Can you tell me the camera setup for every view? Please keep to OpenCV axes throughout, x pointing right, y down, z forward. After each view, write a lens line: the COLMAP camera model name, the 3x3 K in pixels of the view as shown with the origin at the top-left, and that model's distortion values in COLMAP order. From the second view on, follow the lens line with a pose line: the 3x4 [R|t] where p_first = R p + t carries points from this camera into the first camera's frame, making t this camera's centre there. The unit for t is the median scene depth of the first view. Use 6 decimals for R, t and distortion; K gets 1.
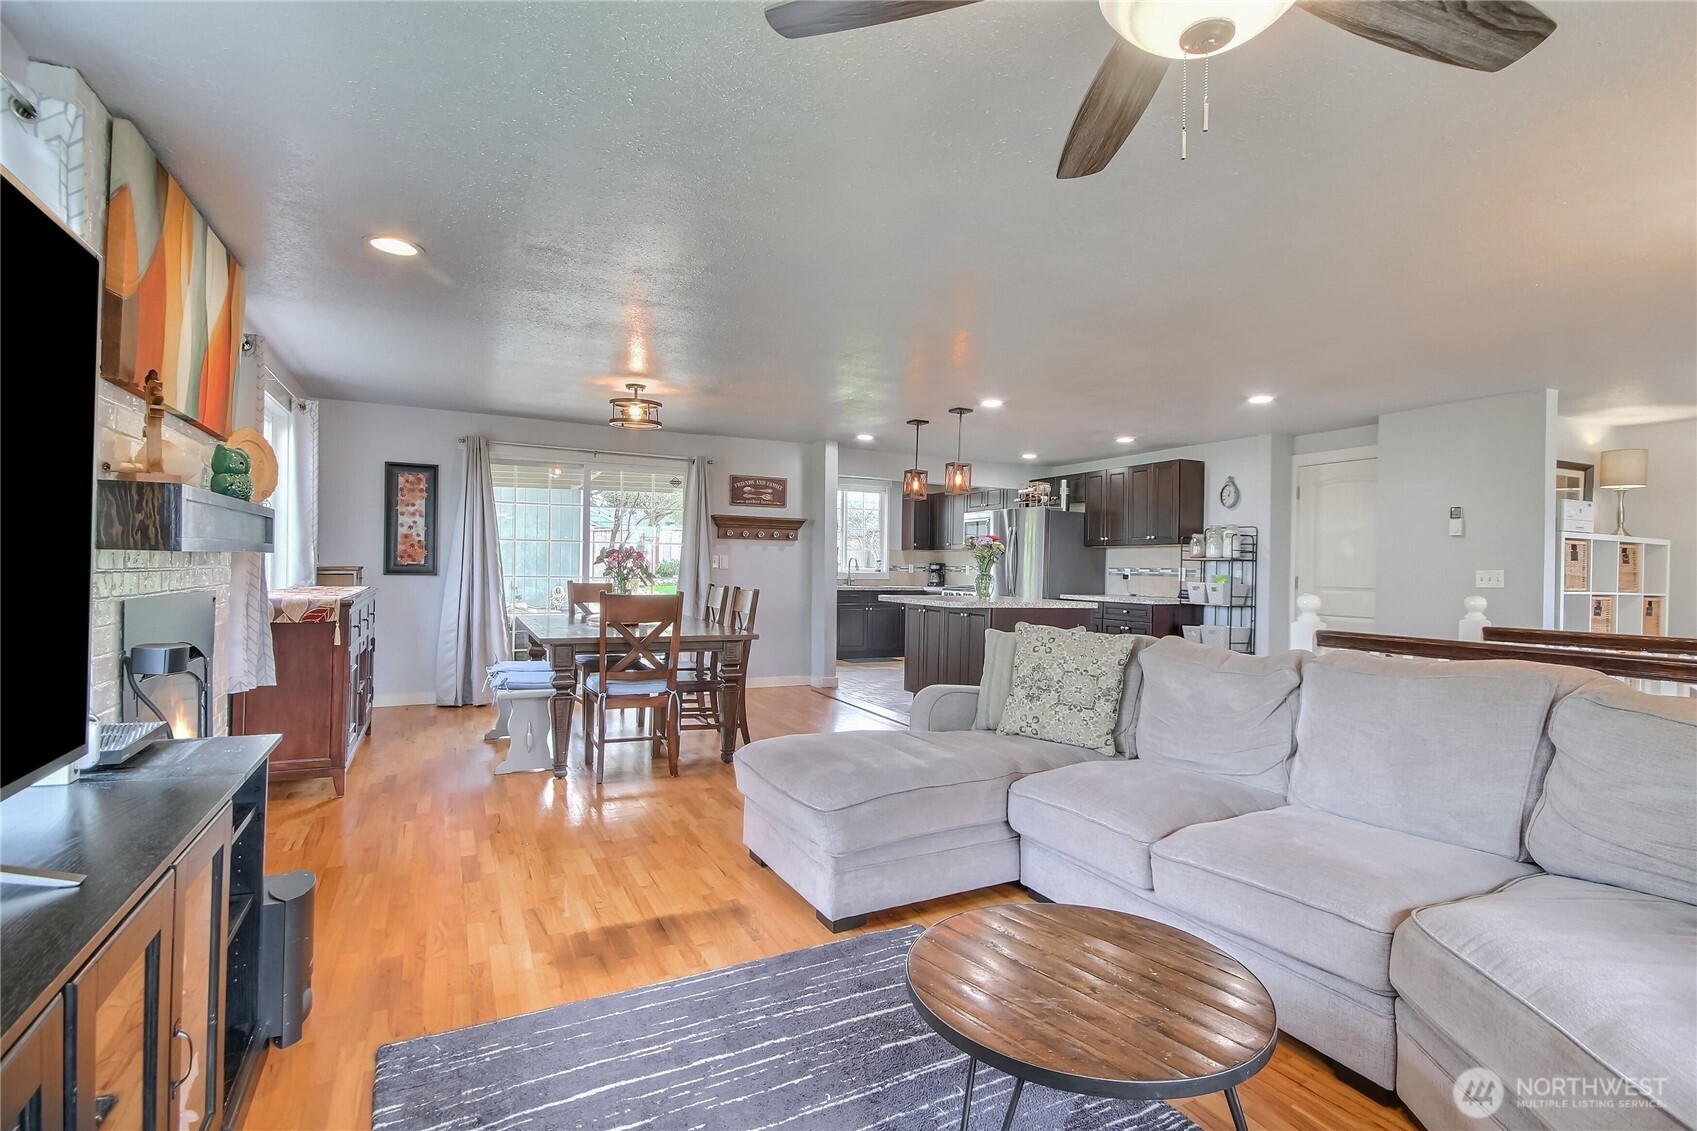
lens RADIAL K [[800.8, 0, 864.1], [0, 800.8, 562.2], [0, 0, 1]] dist [-0.003021, -0.000082]
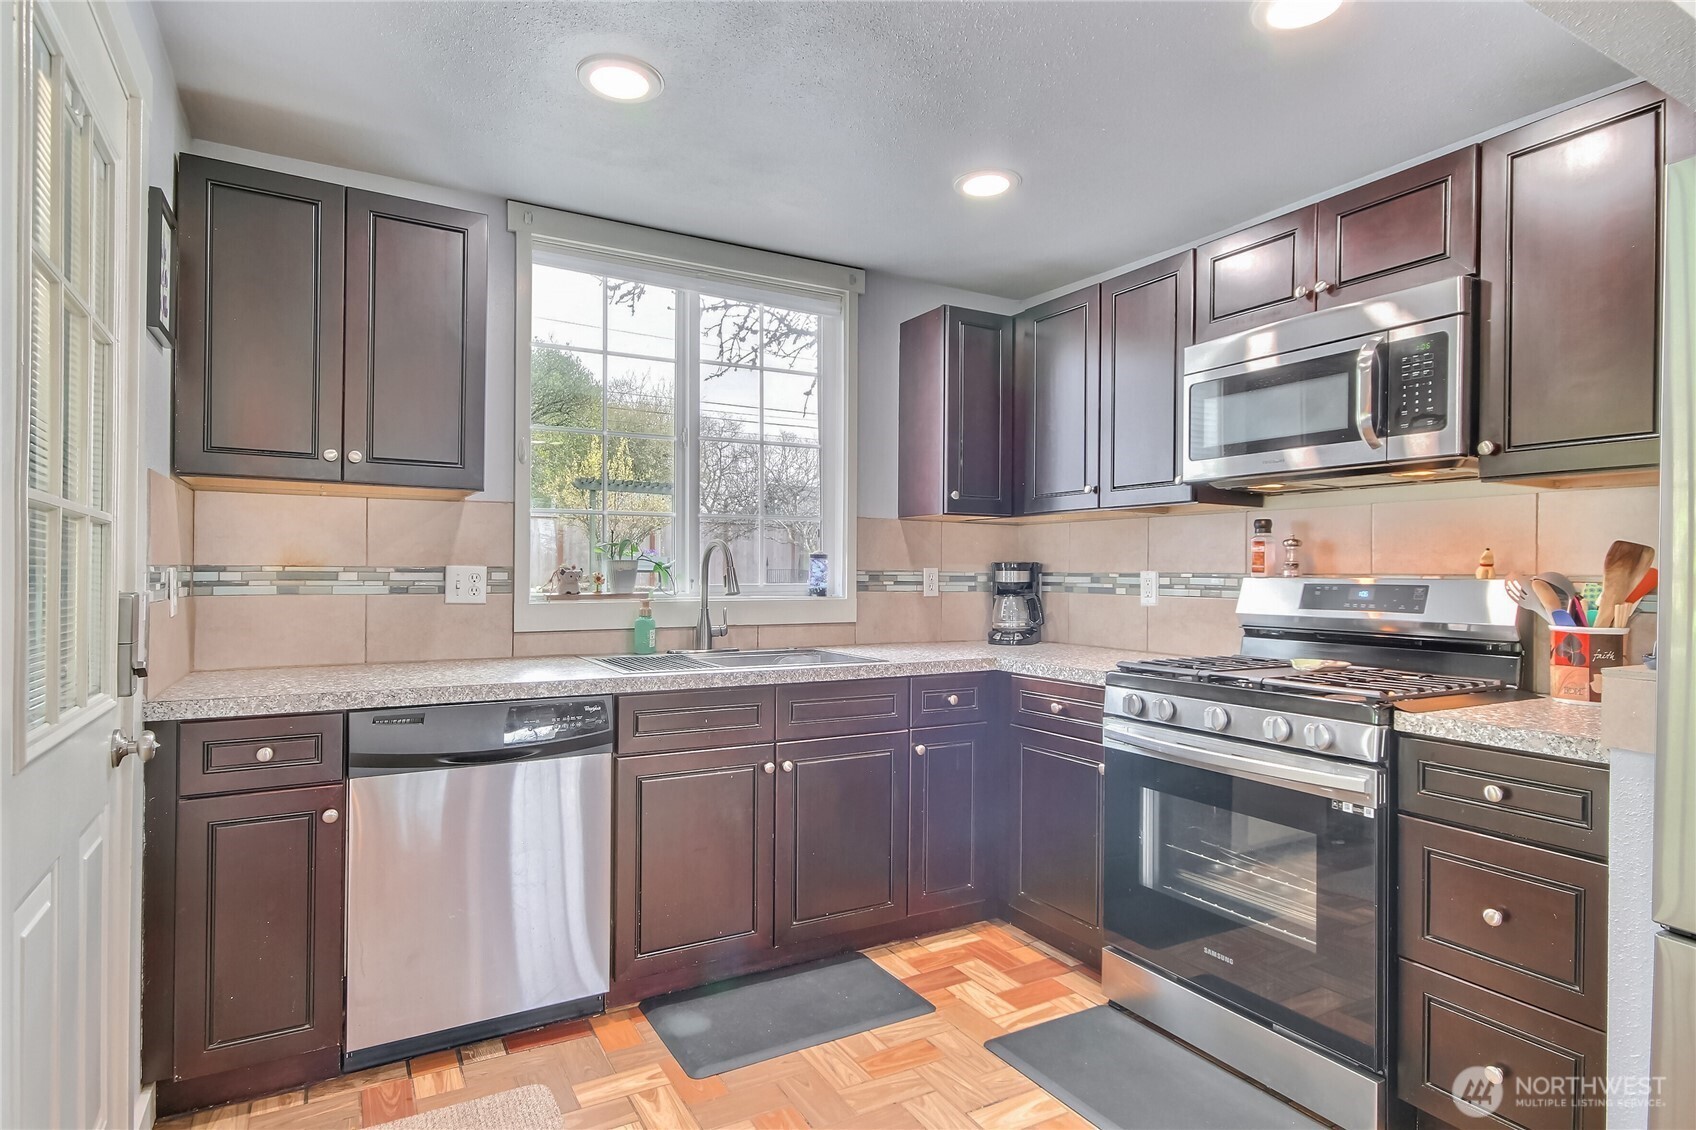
lens RADIAL K [[920.3, 0, 847.2], [0, 920.3, 571.5], [0, 0, 1]] dist [0.003725, -0.000147]
pose [[0.998015, -0.008706, 0.062368, 0.012254], [0.008109, 0.999919, 0.009815, 0.000869], [-0.062449, -0.009290, 0.998005, 1.022509]]
